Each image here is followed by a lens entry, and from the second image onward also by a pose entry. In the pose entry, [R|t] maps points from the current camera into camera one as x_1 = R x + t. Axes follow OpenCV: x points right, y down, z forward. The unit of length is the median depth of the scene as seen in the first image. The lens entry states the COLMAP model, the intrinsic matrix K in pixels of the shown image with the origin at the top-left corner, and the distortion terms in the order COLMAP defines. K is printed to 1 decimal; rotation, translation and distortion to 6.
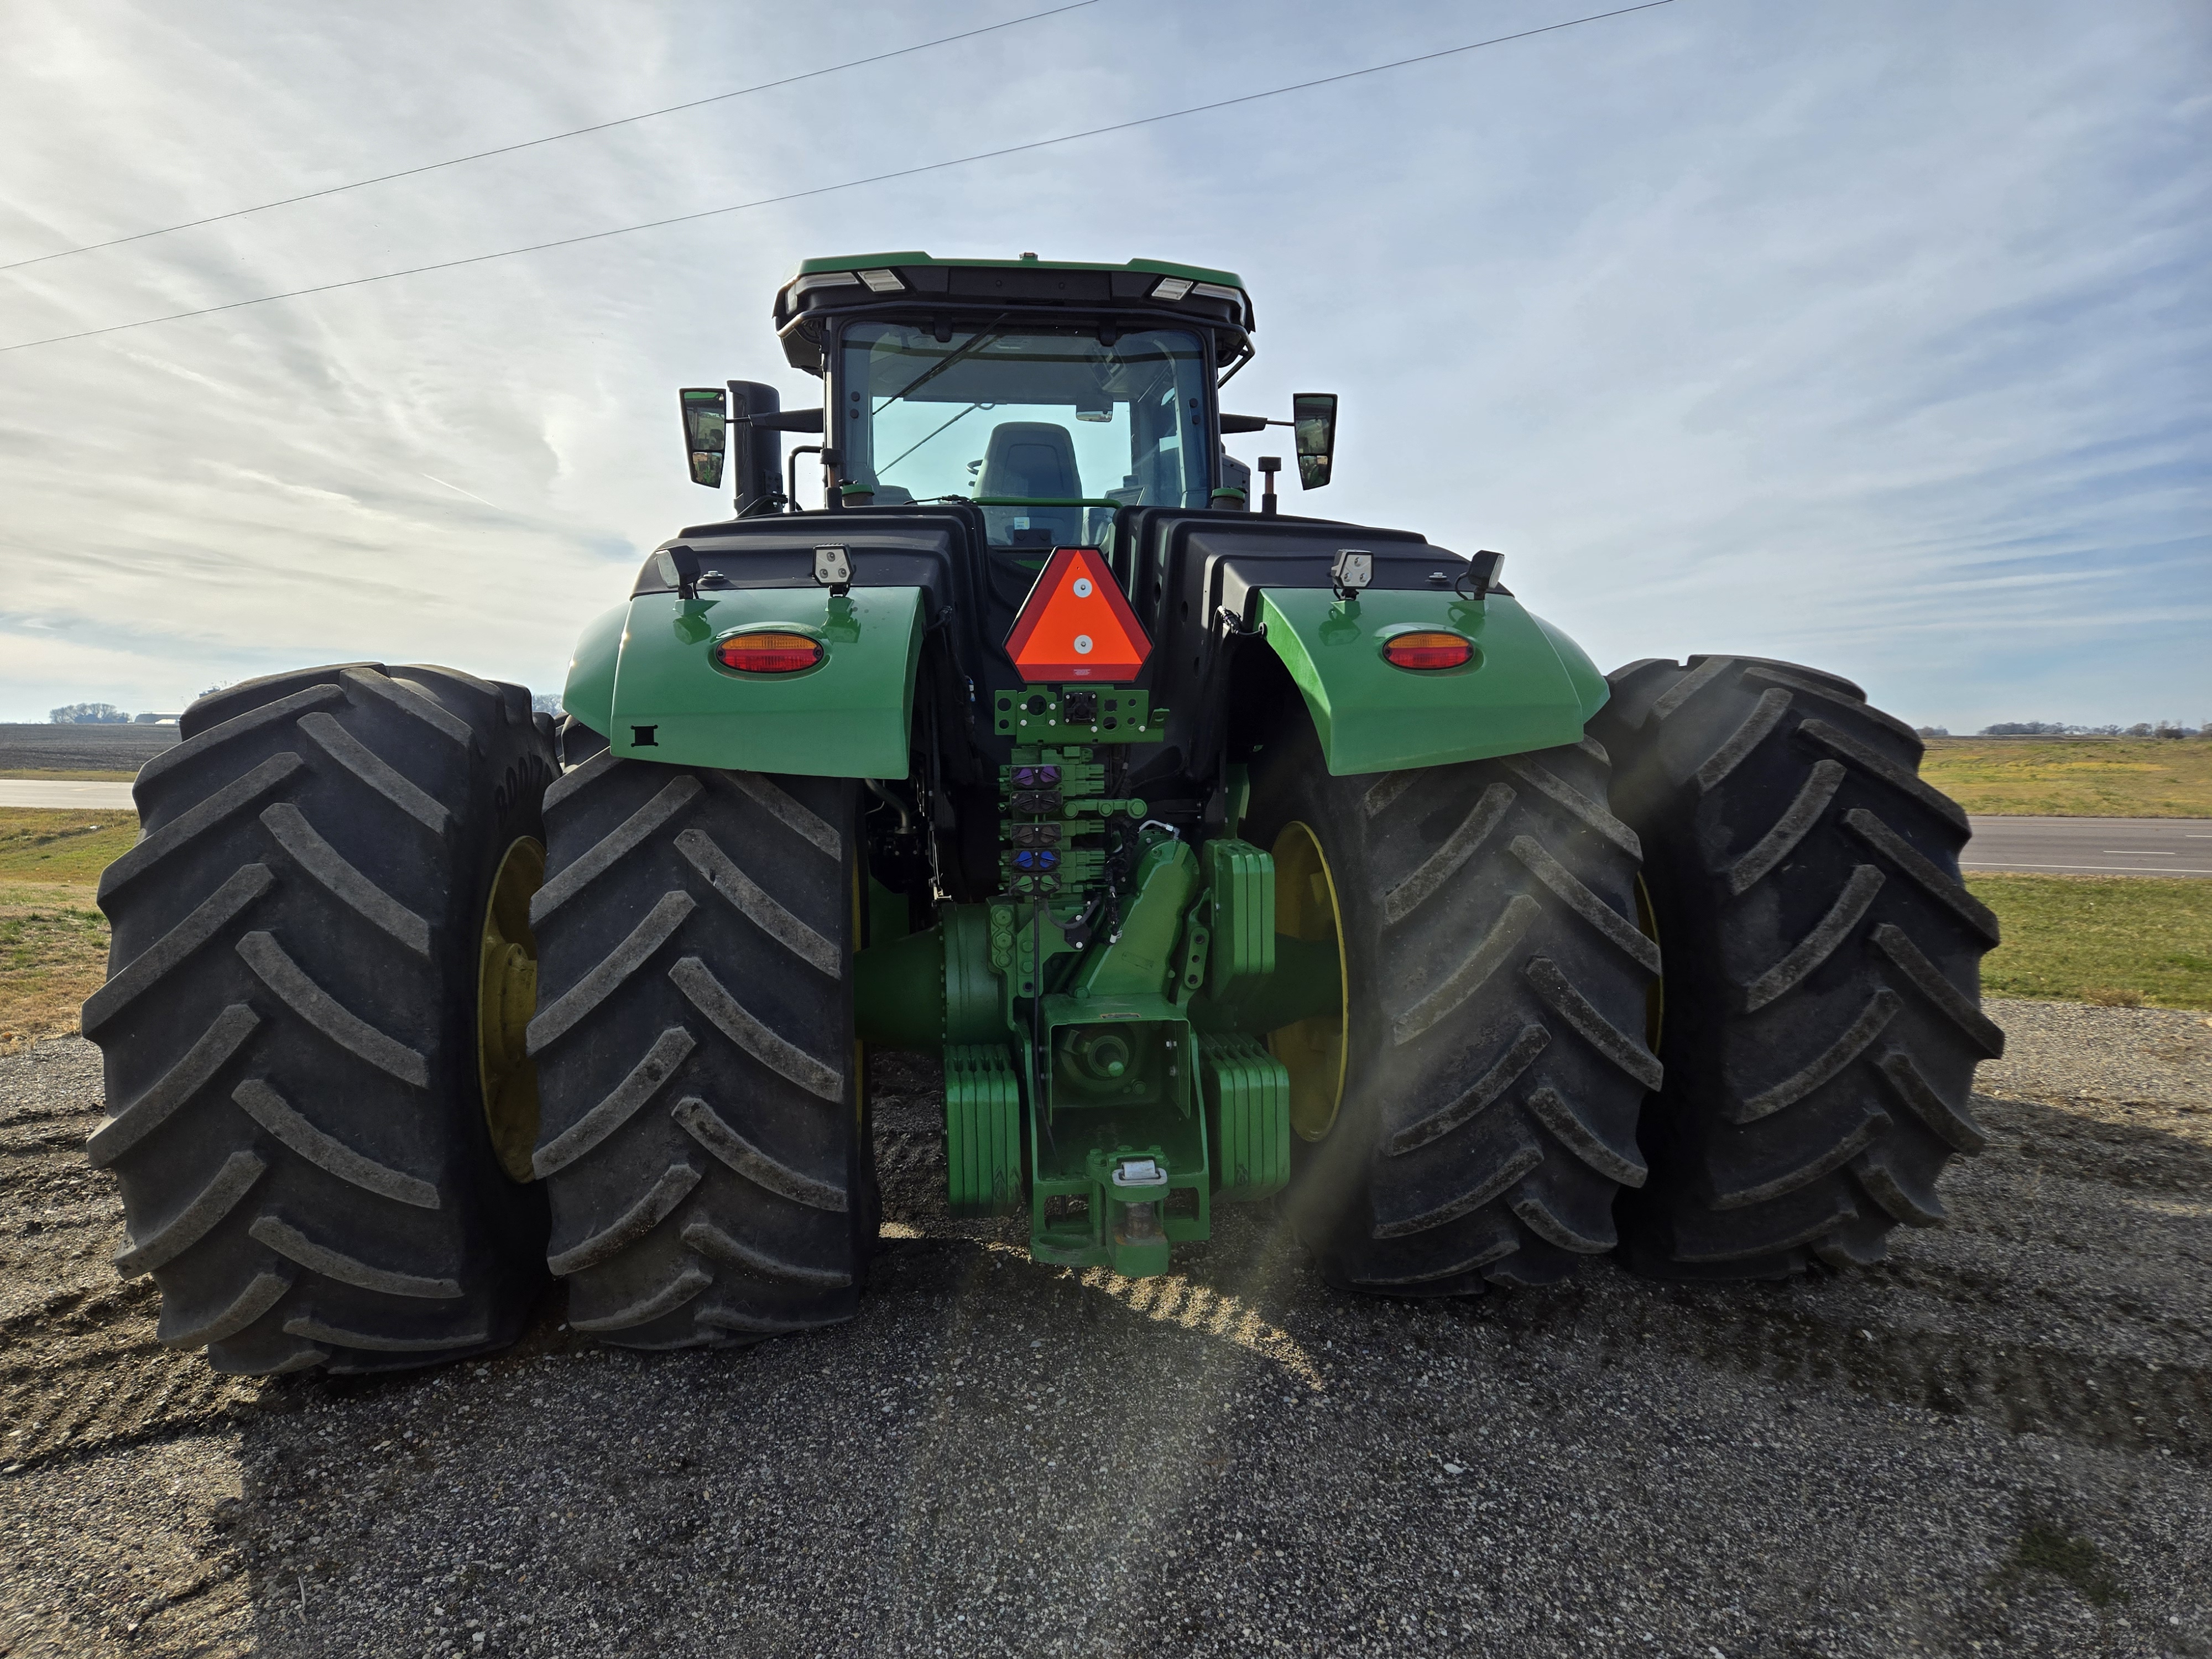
lens RADIAL K [[1447.1, 0, 1105.4], [0, 1447.1, 840.5], [0, 0, 1]] dist [0.071641, -0.044472]
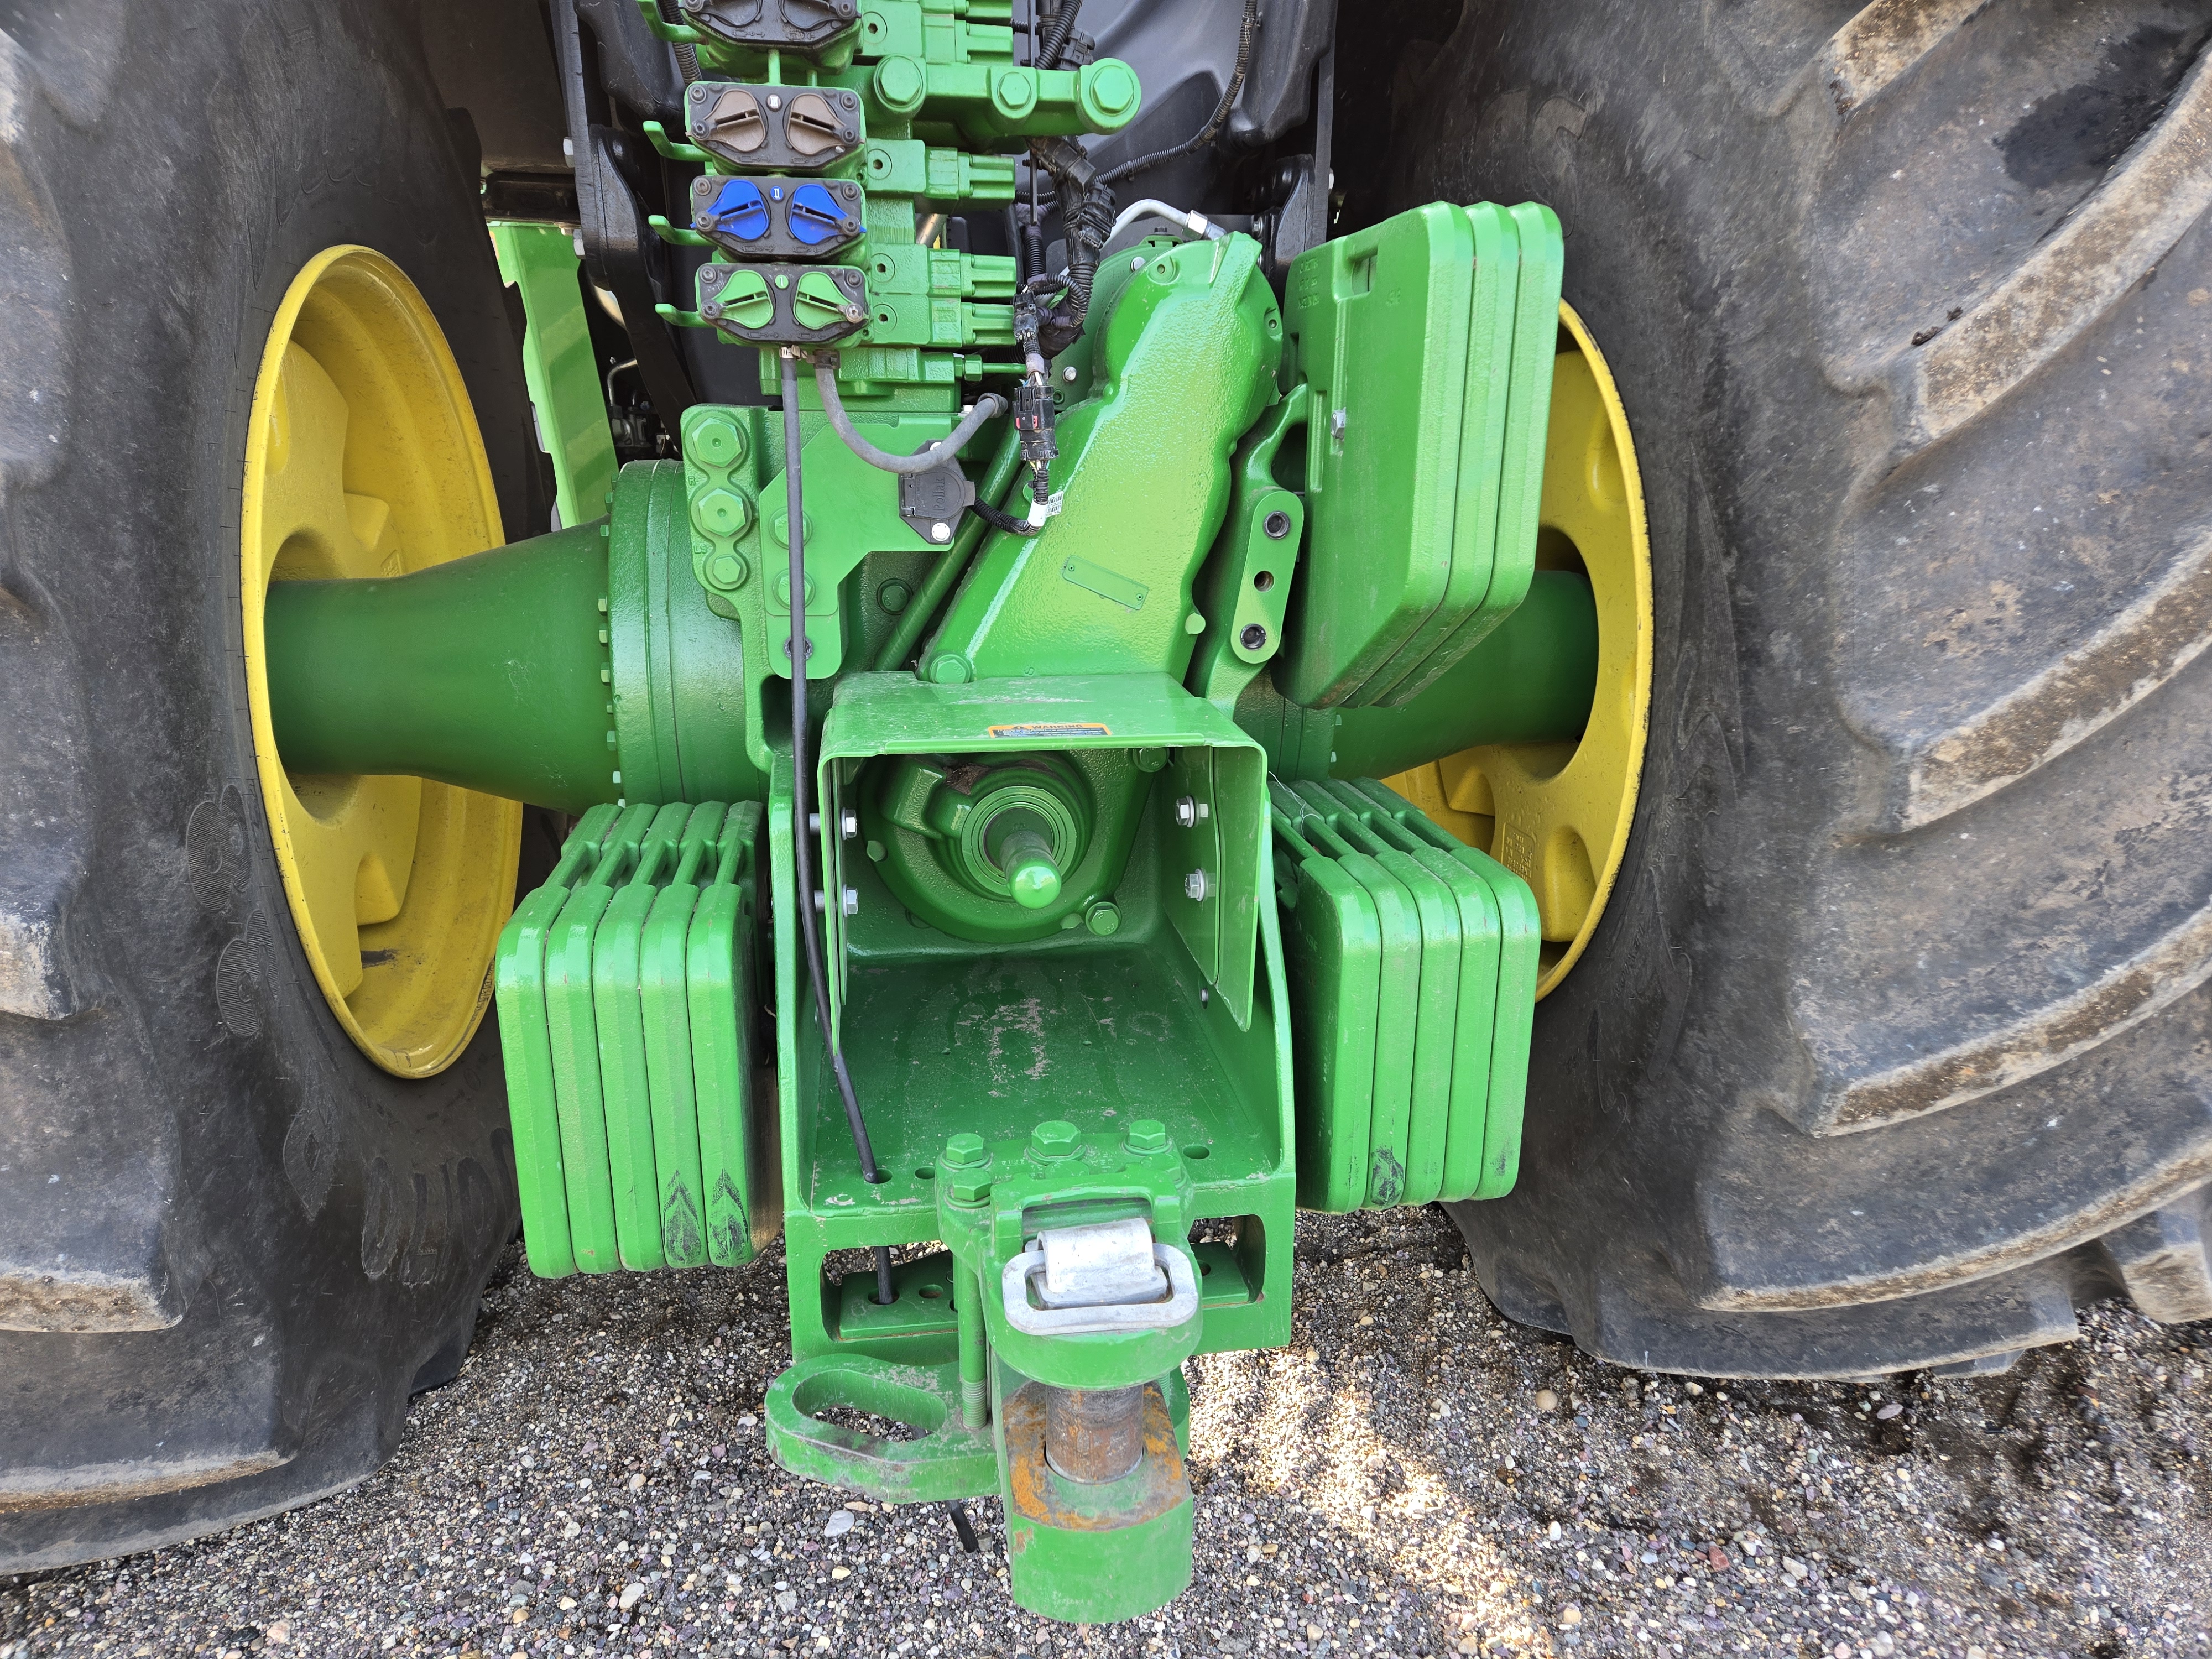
lens RADIAL K [[1447.1, 0, 1105.4], [0, 1447.1, 840.5], [0, 0, 1]] dist [0.071641, -0.044472]
pose [[0.999551, 0.010997, 0.027865, 0.013640], [-0.015868, 0.983330, 0.181137, 0.084150], [-0.025409, -0.181498, 0.983063, 0.656012]]
